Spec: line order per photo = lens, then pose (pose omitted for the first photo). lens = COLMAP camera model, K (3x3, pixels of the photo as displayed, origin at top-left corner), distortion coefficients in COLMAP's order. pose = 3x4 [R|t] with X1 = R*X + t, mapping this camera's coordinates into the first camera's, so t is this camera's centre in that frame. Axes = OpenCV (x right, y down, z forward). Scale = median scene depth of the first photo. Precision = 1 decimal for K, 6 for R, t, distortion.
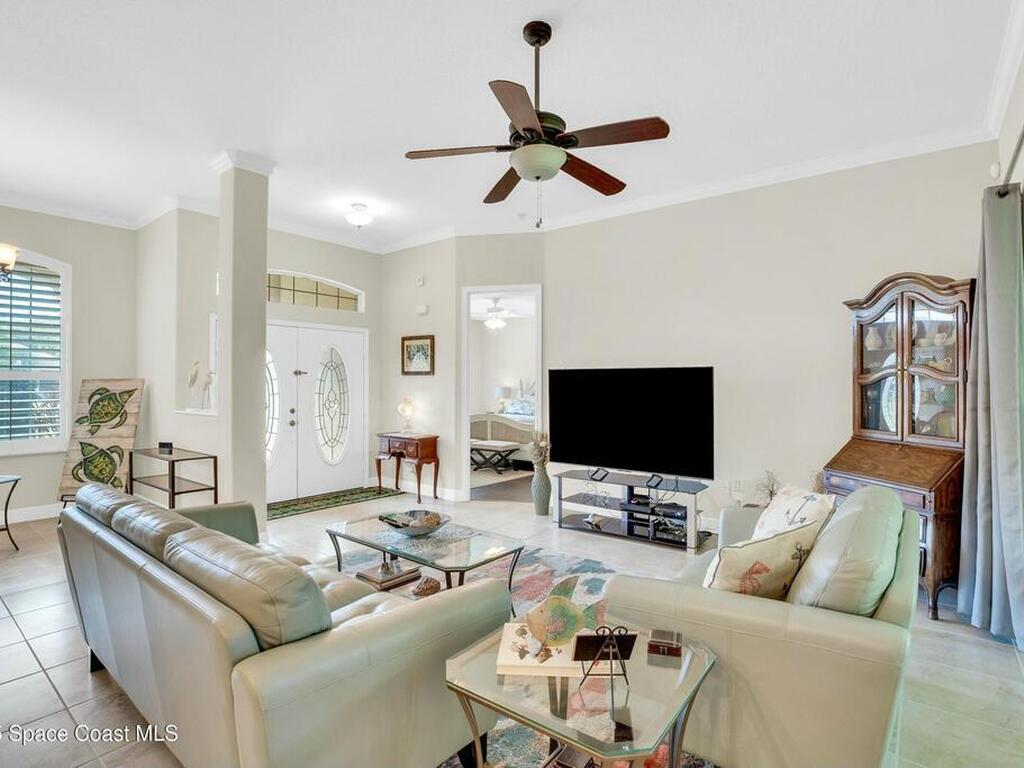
lens RADIAL K [[528.8, 0, 516.7], [0, 528.8, 382.5], [0, 0, 1]] dist [-0.047247, 0.015544]
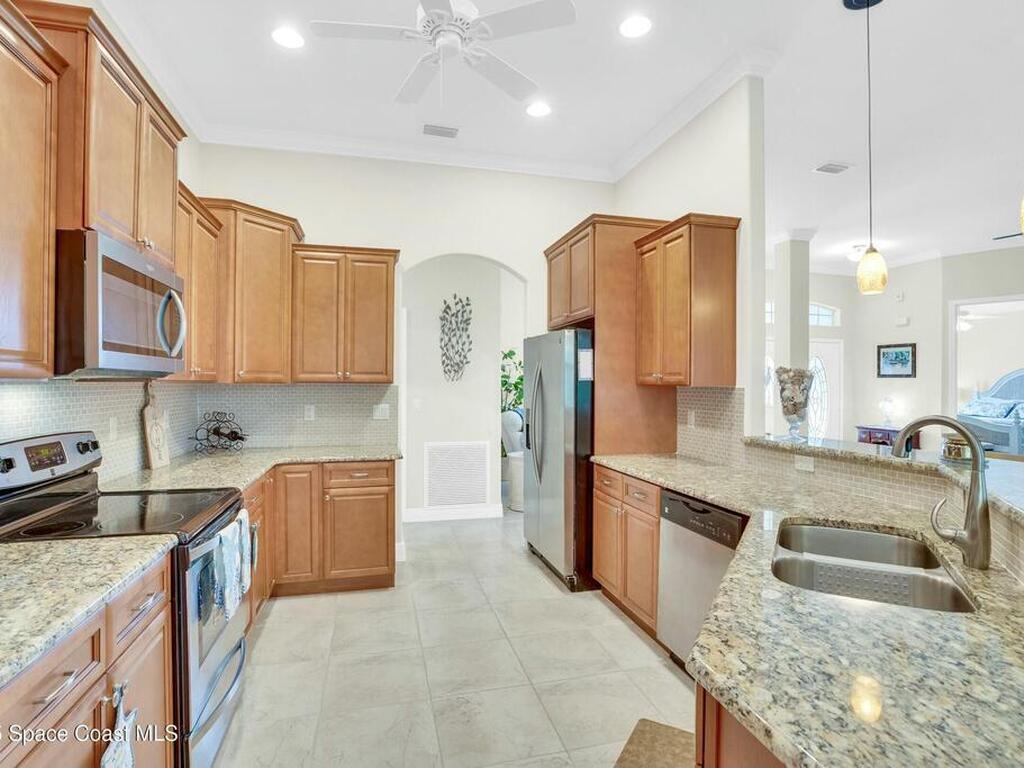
lens RADIAL K [[528.8, 0, 516.7], [0, 528.8, 382.5], [0, 0, 1]] dist [-0.047247, 0.015544]
pose [[0.800583, 0.002578, -0.599217, -0.177276], [-0.002223, 0.999997, 0.001332, -0.002817], [0.599218, 0.000266, 0.800586, -0.433649]]
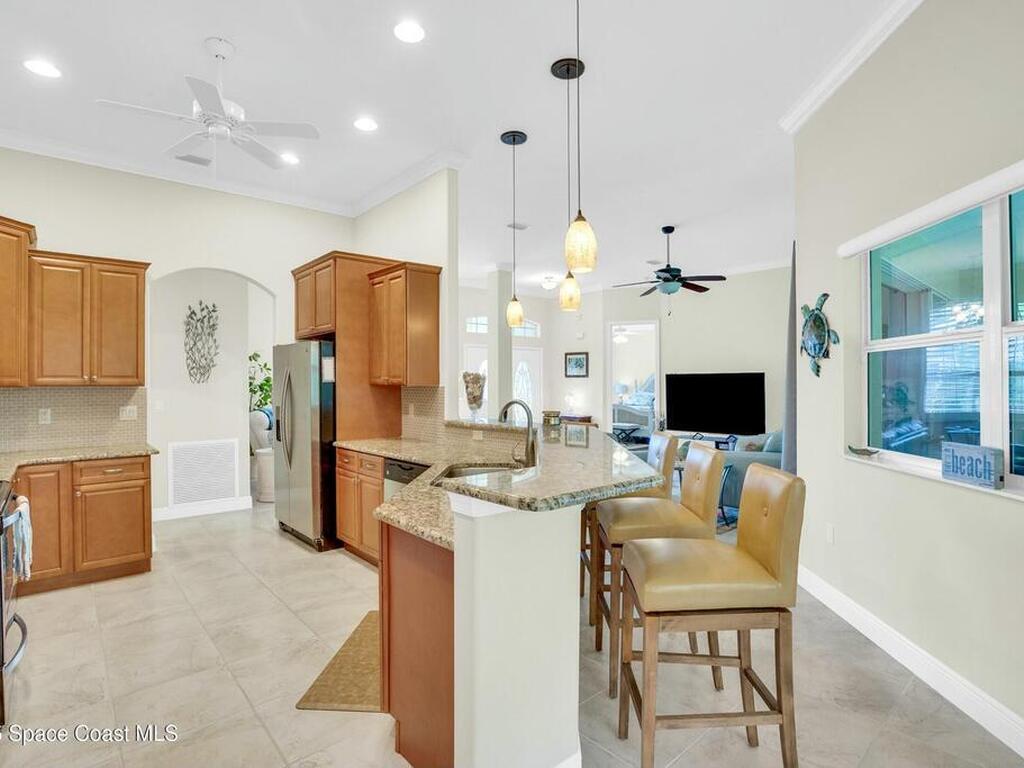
lens RADIAL K [[528.8, 0, 516.7], [0, 528.8, 382.5], [0, 0, 1]] dist [-0.047247, 0.015544]
pose [[0.984250, -0.005350, -0.176703, -0.087988], [0.005839, 0.999980, 0.002247, -0.003809], [0.176688, -0.003243, 0.984262, -0.579728]]
